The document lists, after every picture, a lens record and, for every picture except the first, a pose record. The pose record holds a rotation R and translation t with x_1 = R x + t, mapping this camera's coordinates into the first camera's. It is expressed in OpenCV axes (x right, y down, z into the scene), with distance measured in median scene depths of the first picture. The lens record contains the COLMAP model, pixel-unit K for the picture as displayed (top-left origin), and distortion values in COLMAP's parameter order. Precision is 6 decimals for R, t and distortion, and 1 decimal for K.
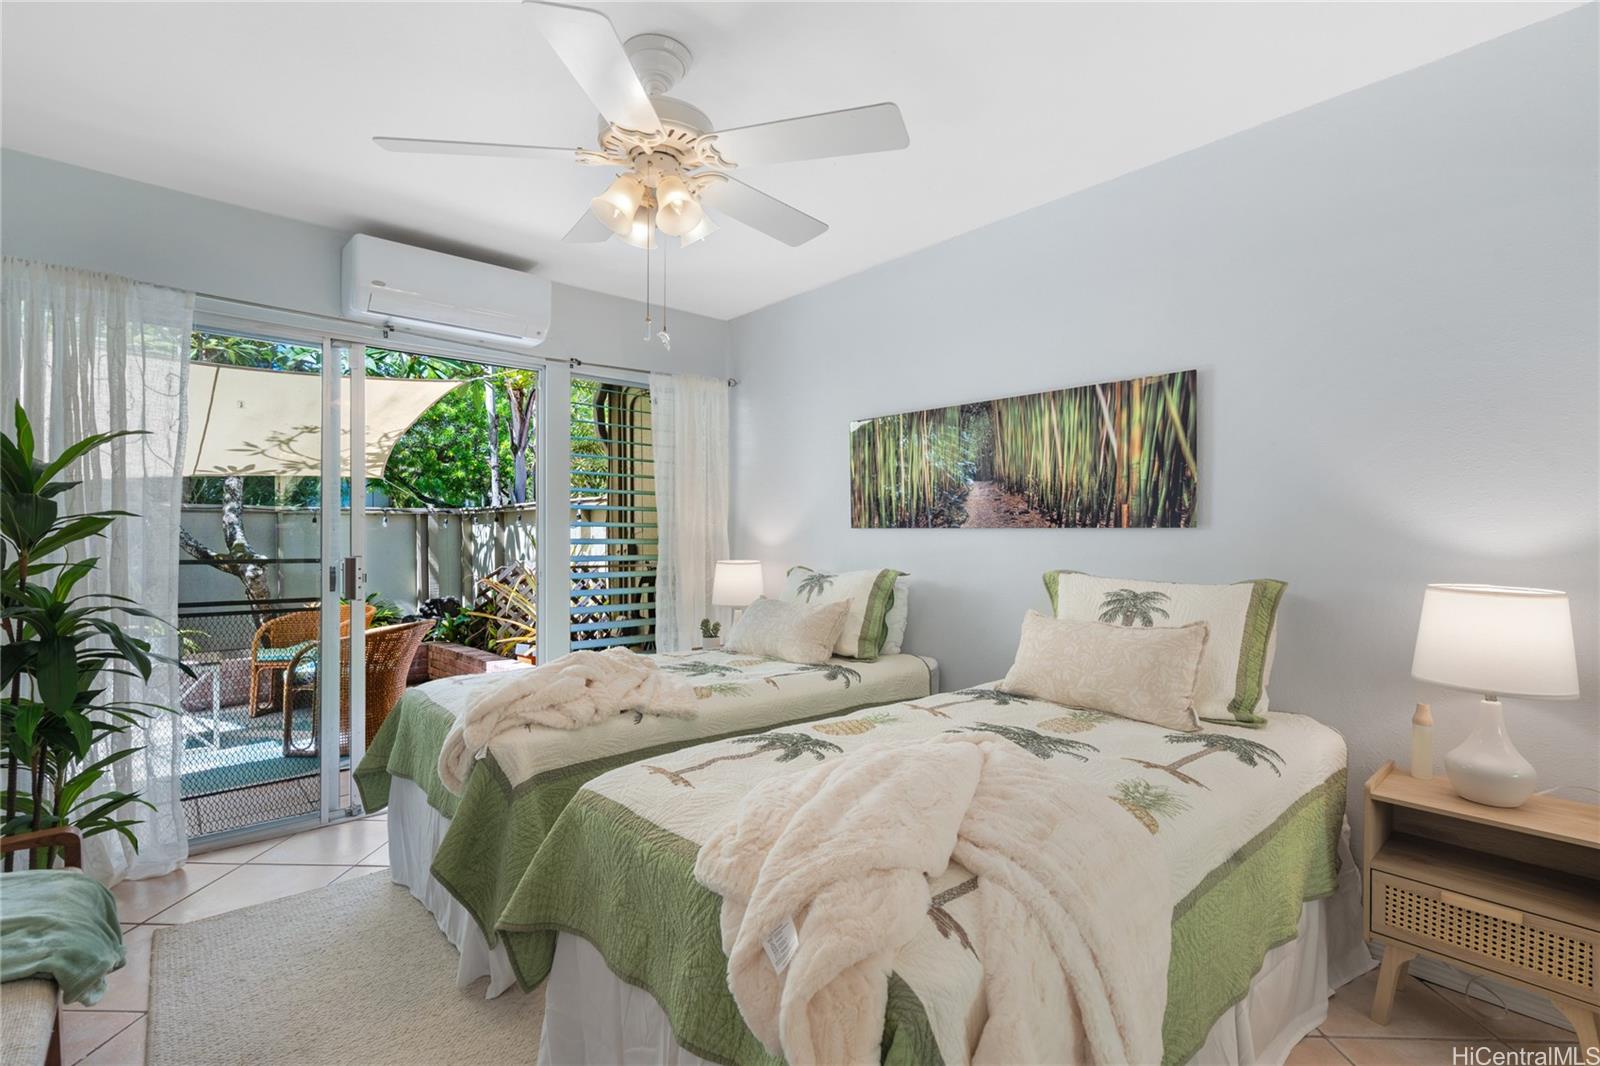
lens RADIAL K [[726.0, 0, 789.9], [0, 726.0, 536.3], [0, 0, 1]] dist [0.002516, 0.000315]
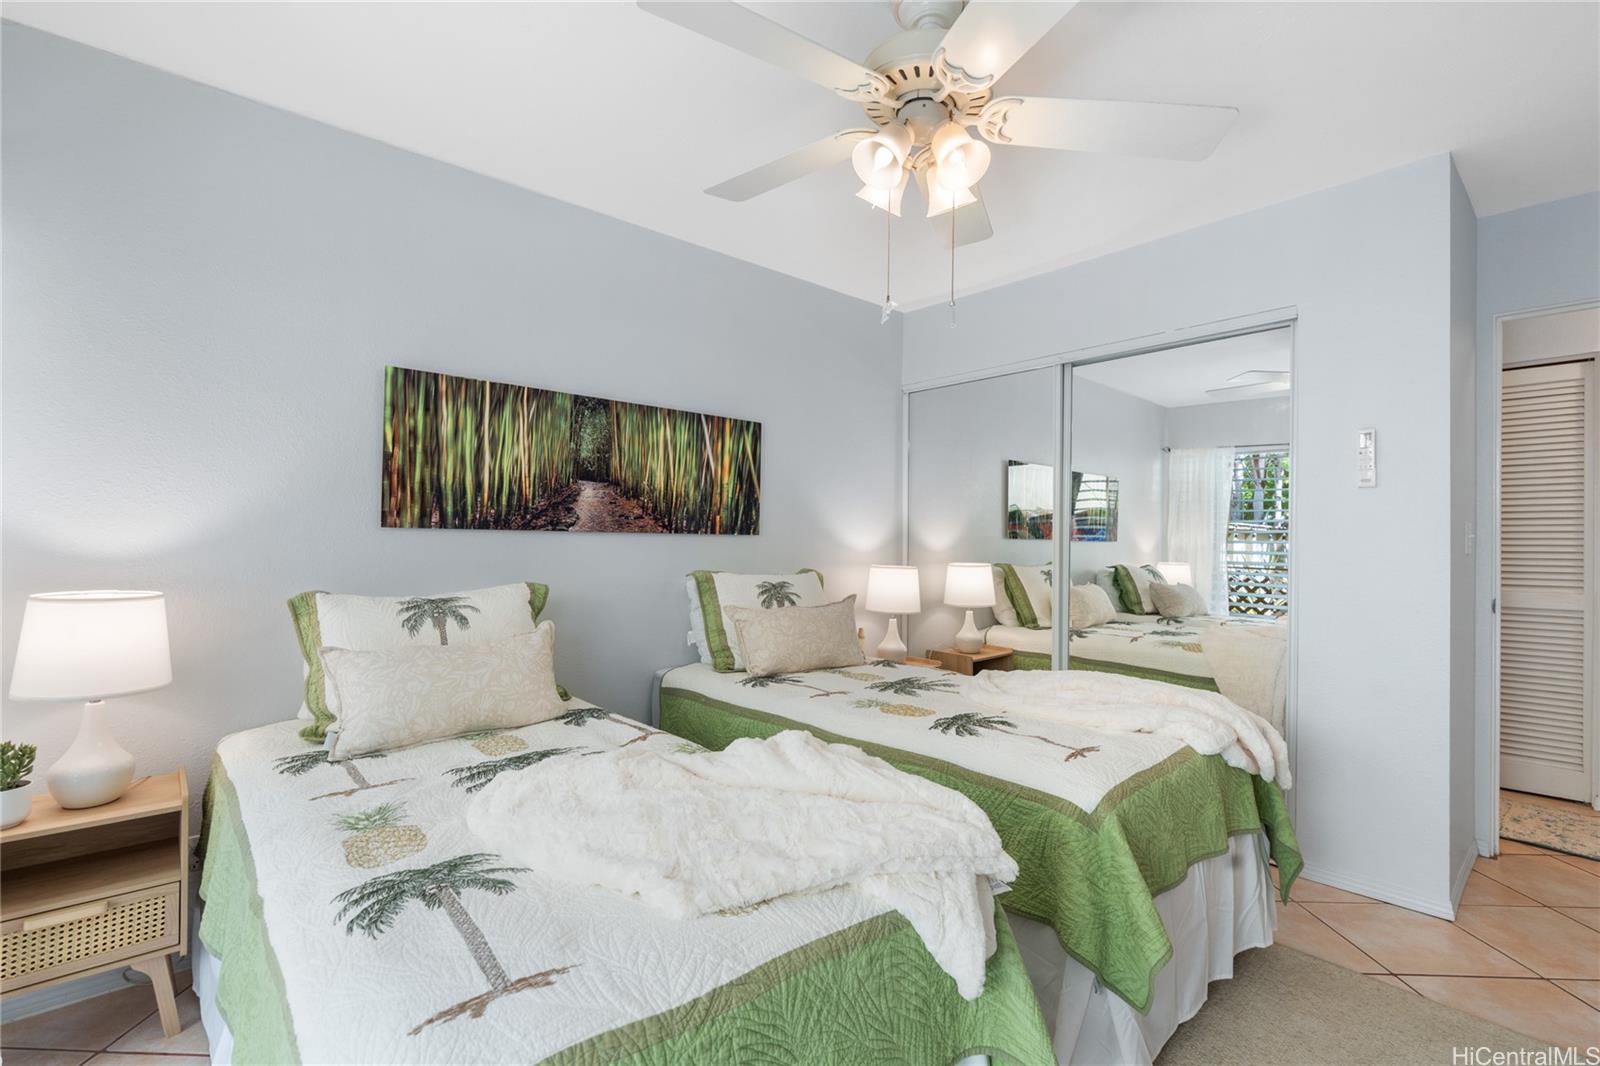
lens RADIAL K [[726.0, 0, 791.0], [0, 726.0, 539.8], [0, 0, 1]] dist [0.002516, 0.000315]
pose [[0.021795, 0.005573, 0.999747, -0.723636], [-0.002697, 0.999981, -0.005516, 0.004103], [-0.999759, -0.002576, 0.021810, 0.780768]]
